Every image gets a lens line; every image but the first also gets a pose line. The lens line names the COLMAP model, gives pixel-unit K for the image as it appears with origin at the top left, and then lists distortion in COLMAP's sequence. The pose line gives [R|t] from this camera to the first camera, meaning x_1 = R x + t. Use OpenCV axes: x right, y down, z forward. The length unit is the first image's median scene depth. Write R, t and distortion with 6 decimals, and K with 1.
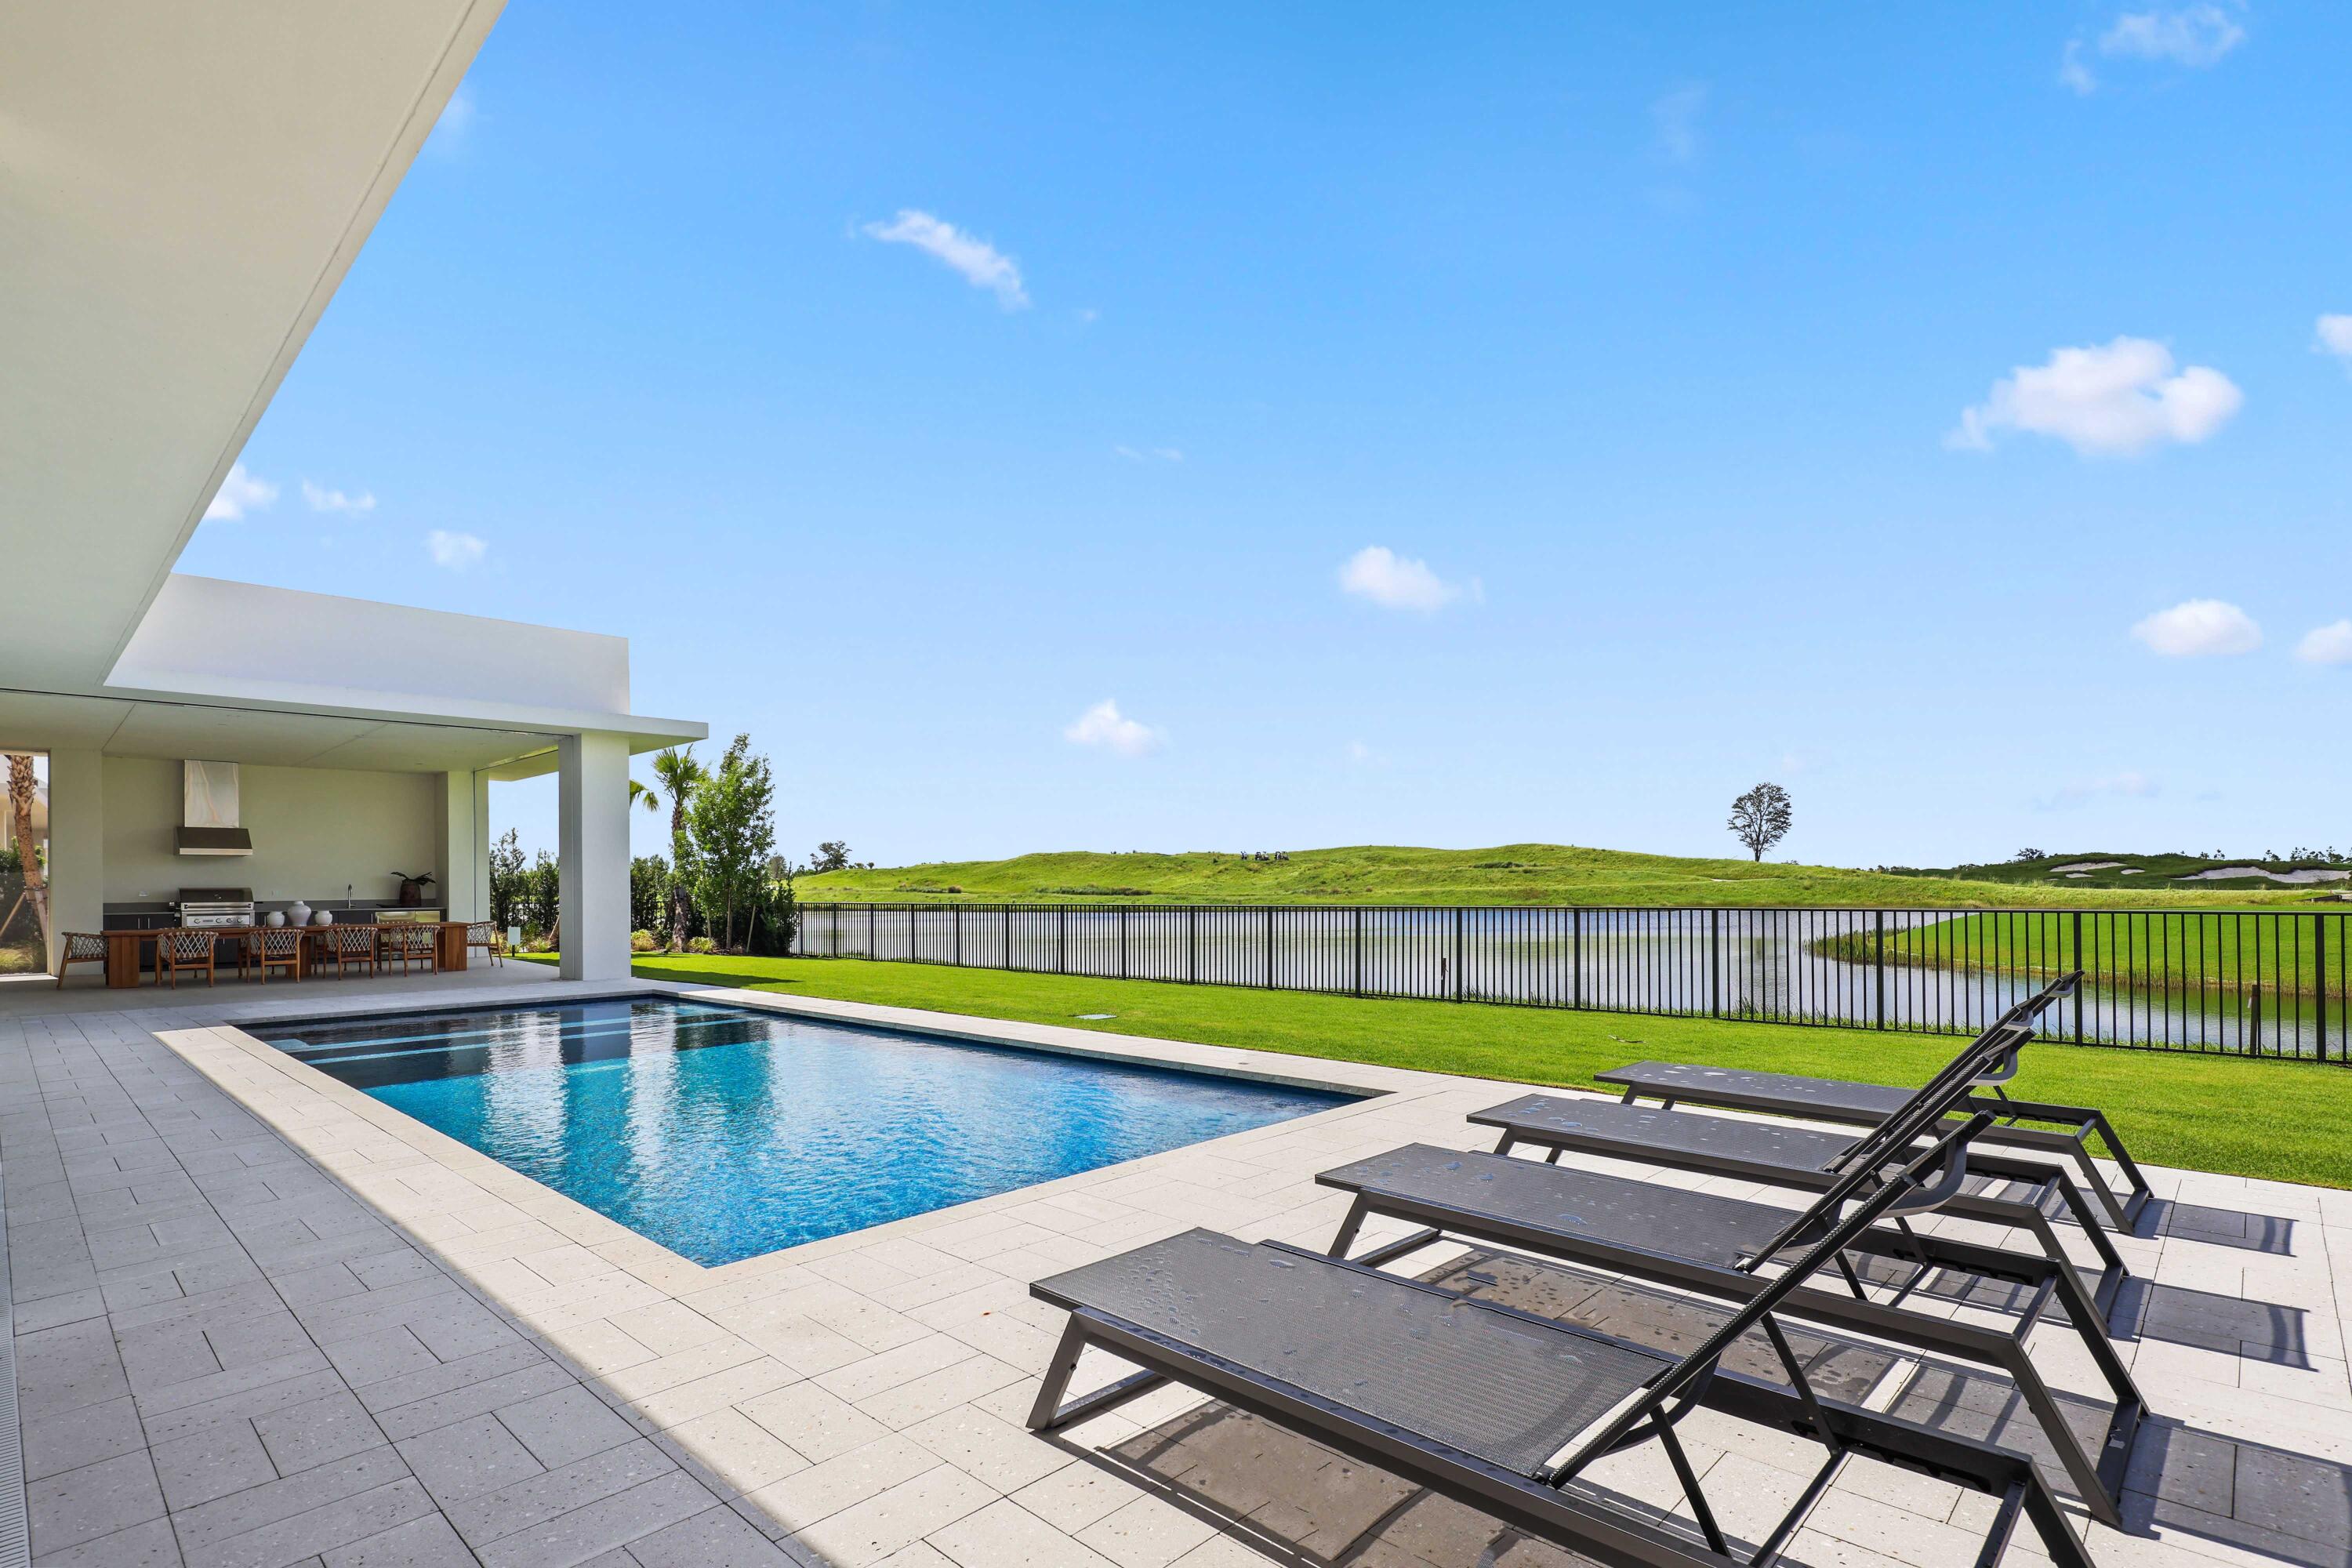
lens RADIAL K [[1122.0, 0, 1177.1], [0, 1122.0, 878.3], [0, 0, 1]] dist [0.012286, 0.000150]
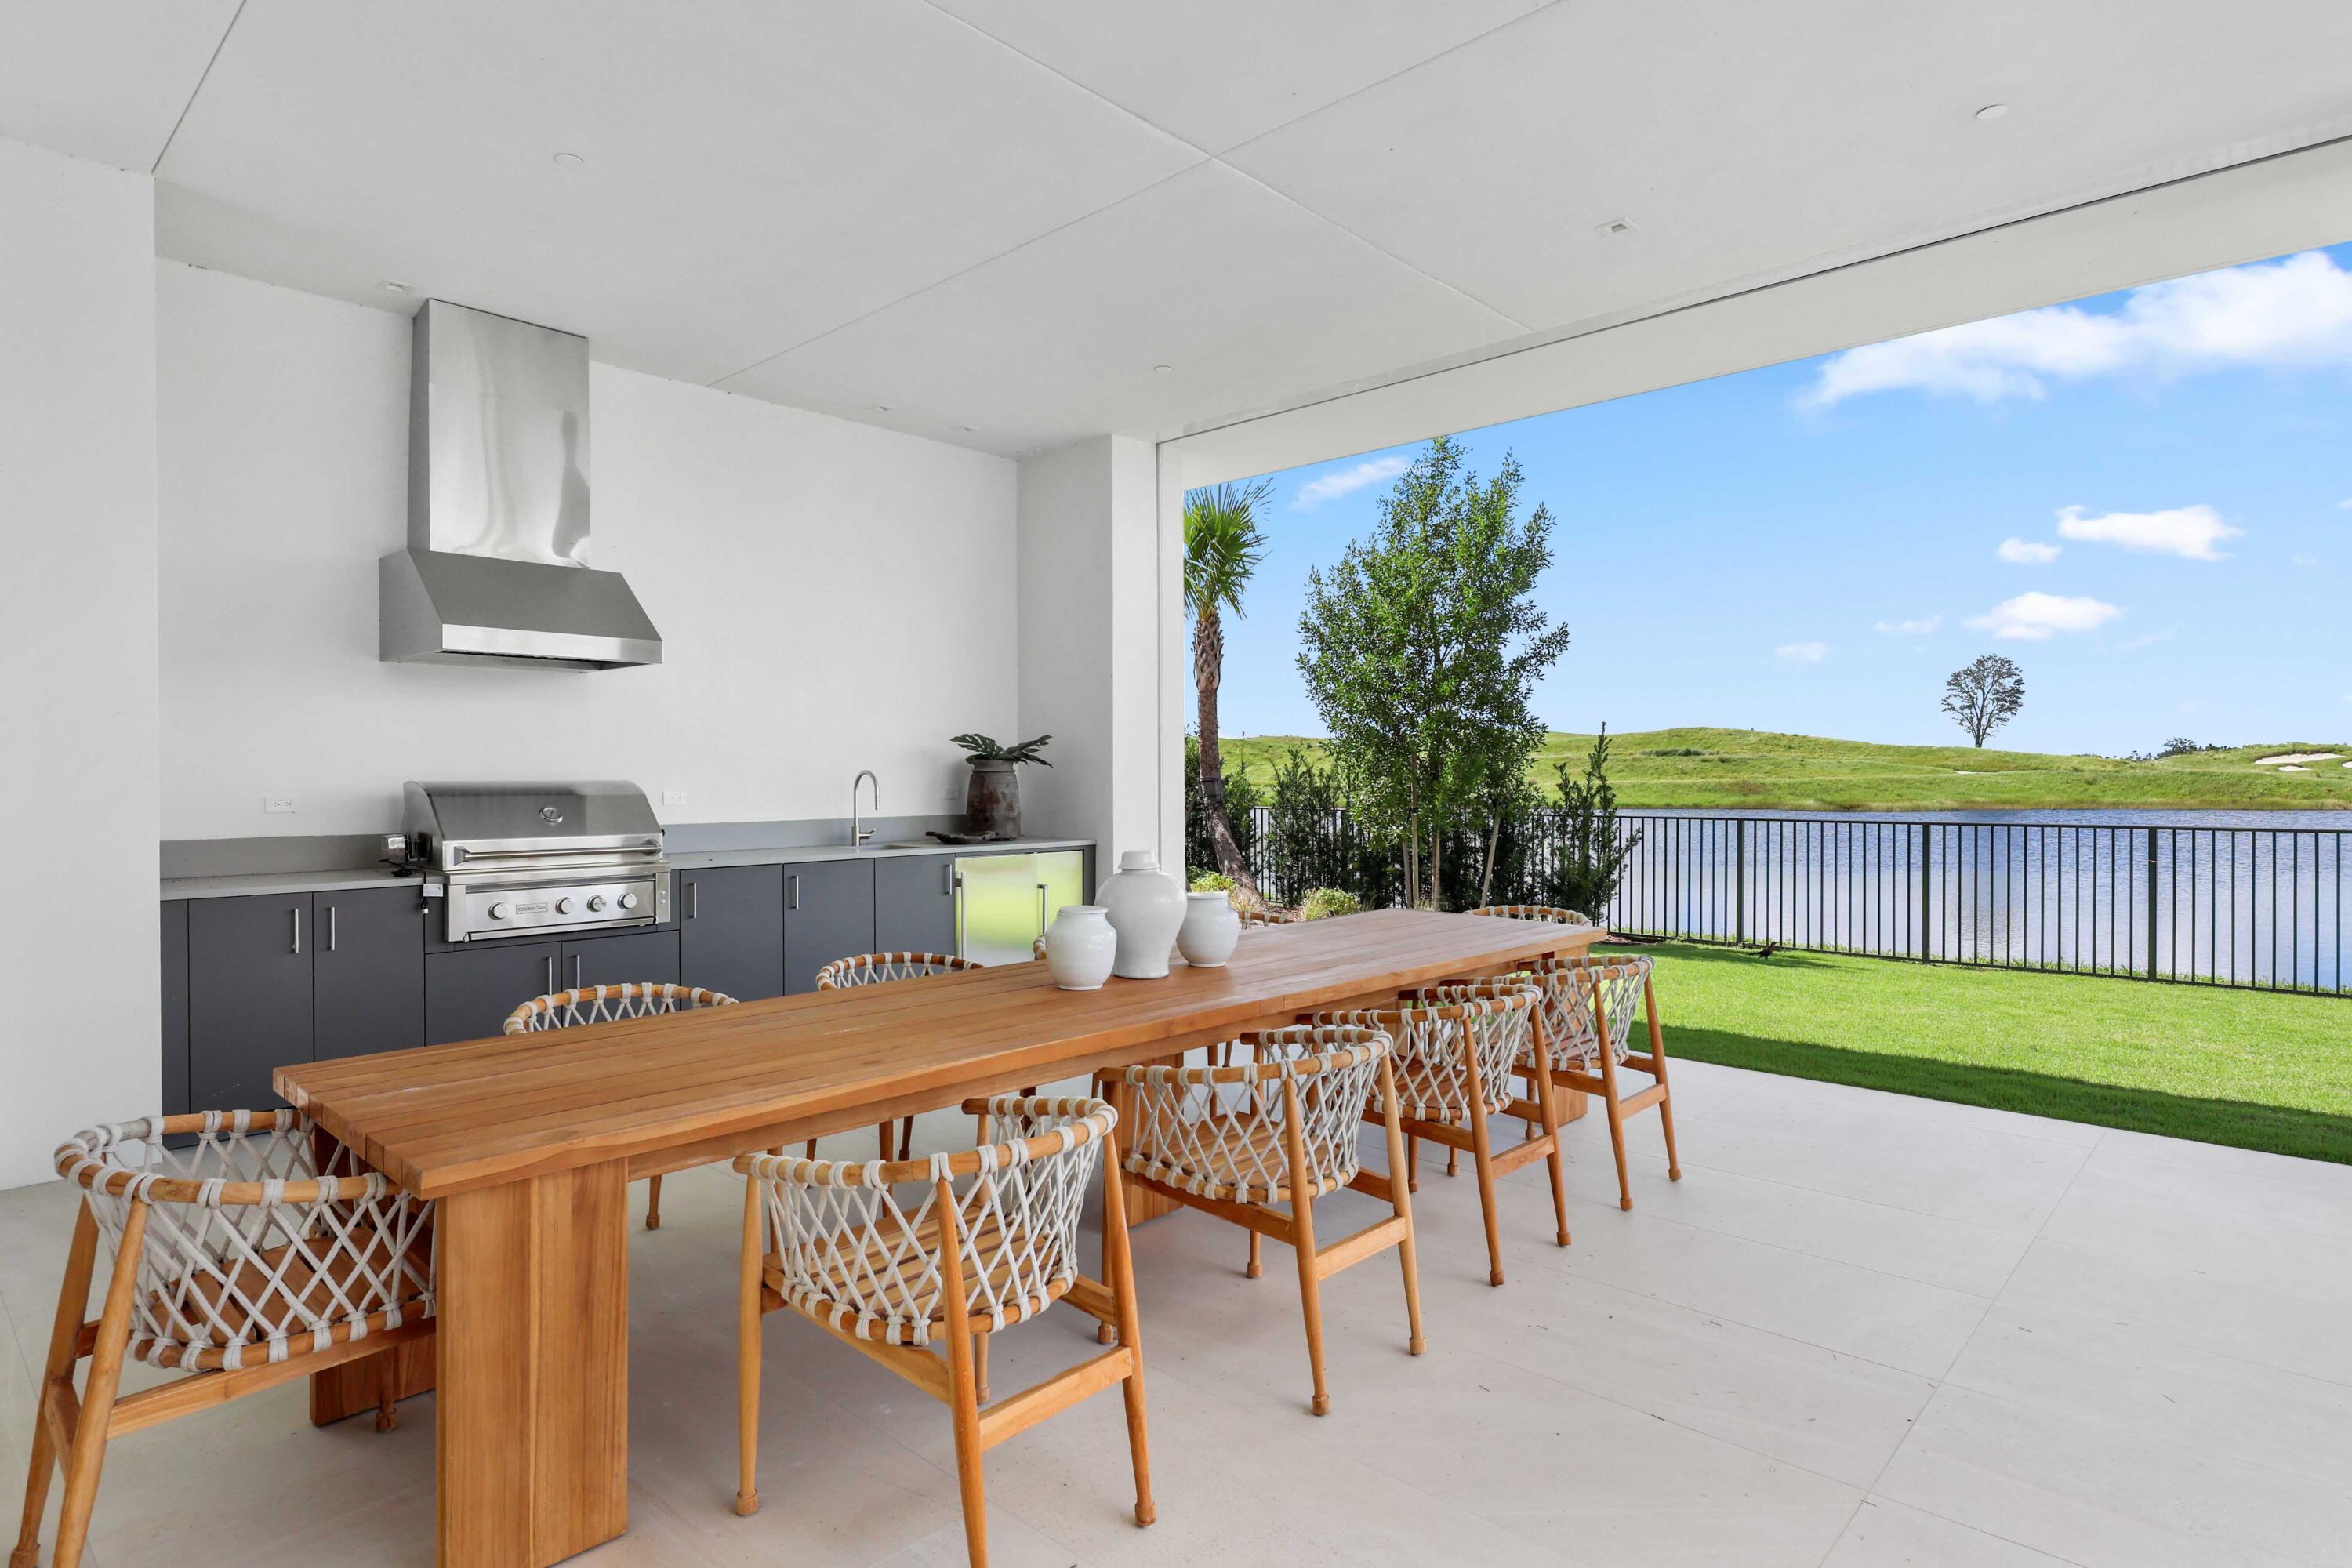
lens RADIAL K [[1253.9, 0, 1175.9], [0, 1253.9, 774.9], [0, 0, 1]] dist [-0.001143, 0.000219]
pose [[0.999976, 0.003810, 0.005798, -0.082818], [-0.003845, 0.999975, 0.006002, 0.000512], [-0.005775, -0.006024, 0.999965, 0.083017]]
